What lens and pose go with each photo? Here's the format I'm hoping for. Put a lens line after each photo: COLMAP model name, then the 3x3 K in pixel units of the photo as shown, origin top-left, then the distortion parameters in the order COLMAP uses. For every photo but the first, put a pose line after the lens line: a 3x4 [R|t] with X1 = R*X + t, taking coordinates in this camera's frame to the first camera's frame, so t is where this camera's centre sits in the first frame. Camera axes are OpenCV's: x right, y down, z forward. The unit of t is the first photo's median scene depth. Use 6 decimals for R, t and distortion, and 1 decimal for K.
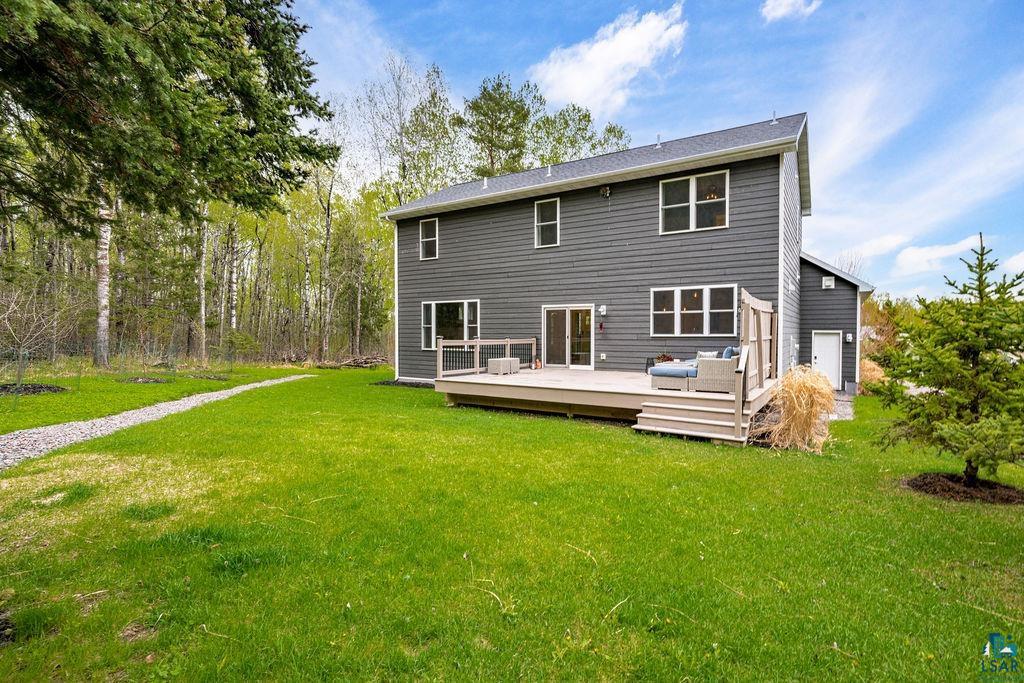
lens RADIAL K [[495.4, 0, 511.6], [0, 495.4, 346.2], [0, 0, 1]] dist [0.002077, 0.001035]
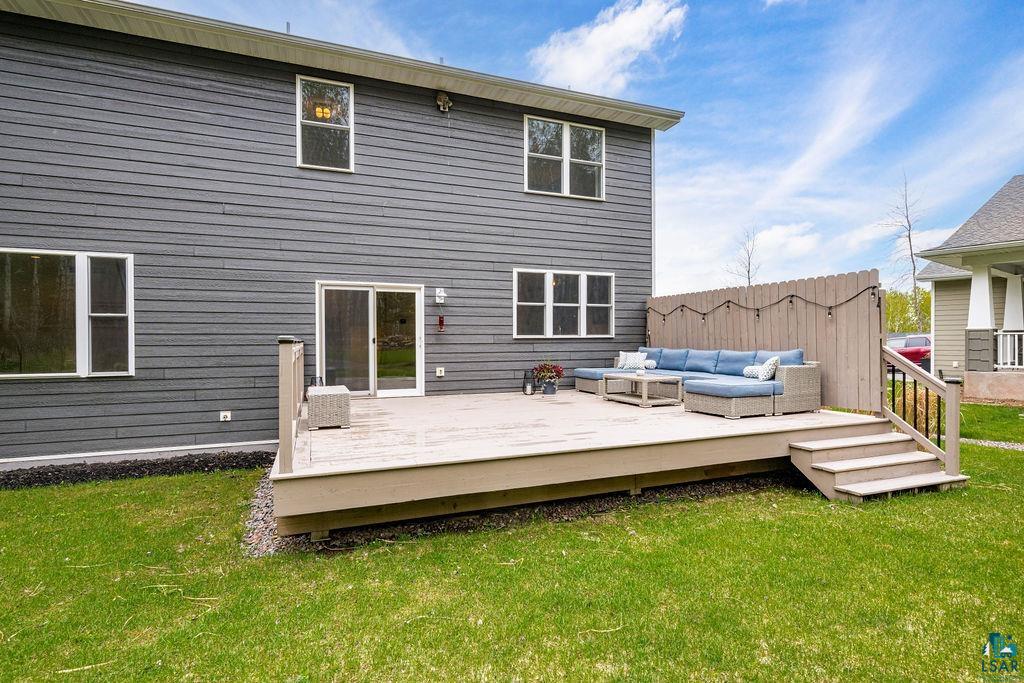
lens RADIAL K [[495.4, 0, 511.6], [0, 495.4, 346.2], [0, 0, 1]] dist [0.002077, 0.001035]
pose [[0.585692, -0.013932, 0.810414, -0.271881], [0.023785, 0.999717, -0.000003, -0.009017], [-0.810185, 0.019277, 0.585857, 0.599824]]
